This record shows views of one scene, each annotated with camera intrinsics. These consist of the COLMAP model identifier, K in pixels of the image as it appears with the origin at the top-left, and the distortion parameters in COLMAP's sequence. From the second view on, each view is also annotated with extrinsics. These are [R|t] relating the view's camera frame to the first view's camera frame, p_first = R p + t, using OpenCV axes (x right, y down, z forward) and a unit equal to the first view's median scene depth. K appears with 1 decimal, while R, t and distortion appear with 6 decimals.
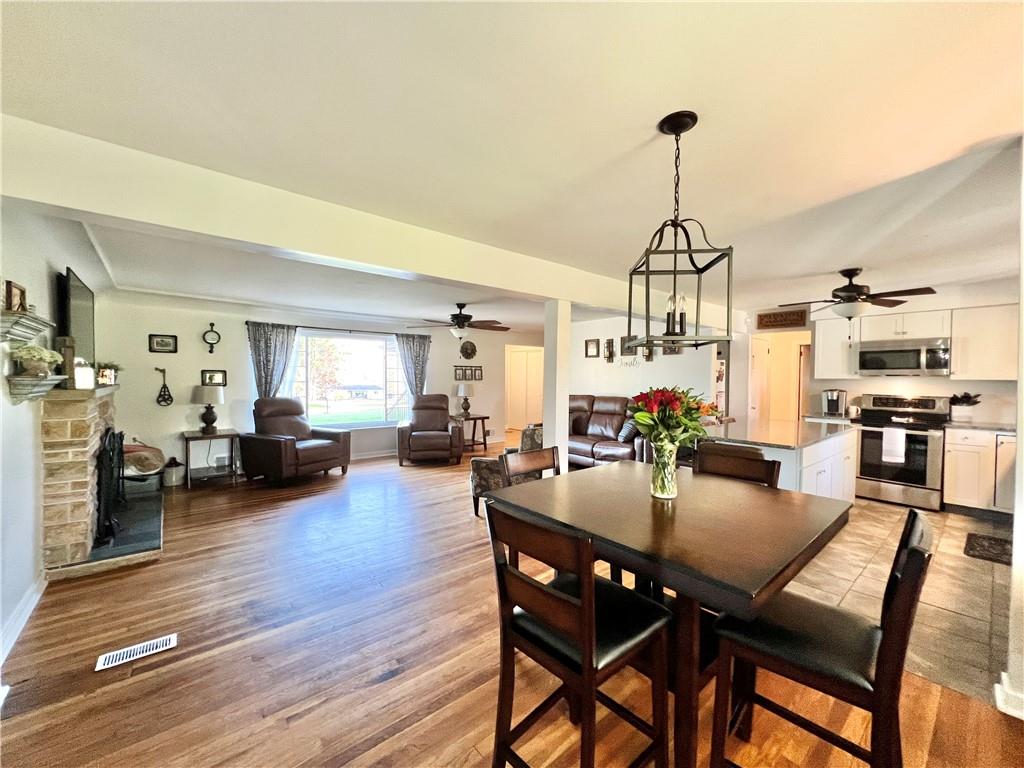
lens RADIAL K [[411.0, 0, 511.3], [0, 411.0, 385.2], [0, 0, 1]] dist [-0.003521, 0.000939]
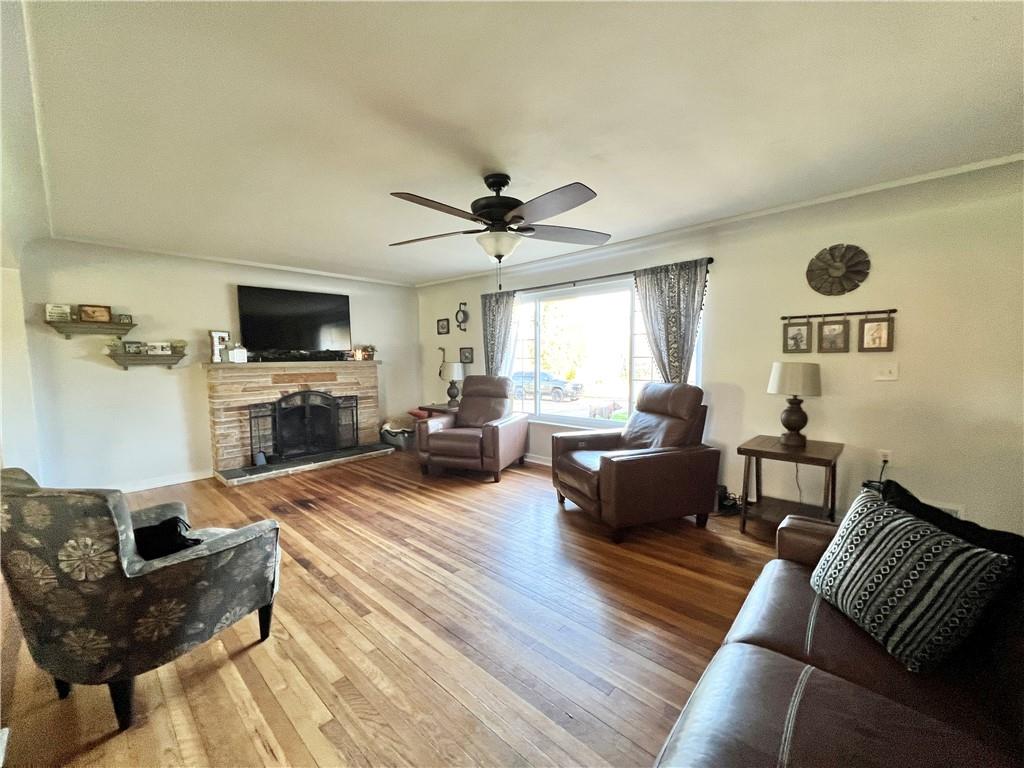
lens RADIAL K [[411.0, 0, 513.0], [0, 411.0, 385.7], [0, 0, 1]] dist [-0.003521, 0.000939]
pose [[0.128183, 0.058458, -0.990026, 0.360700], [-0.008389, 0.998289, 0.057859, -0.001398], [0.991715, 0.000889, 0.128454, 1.057858]]
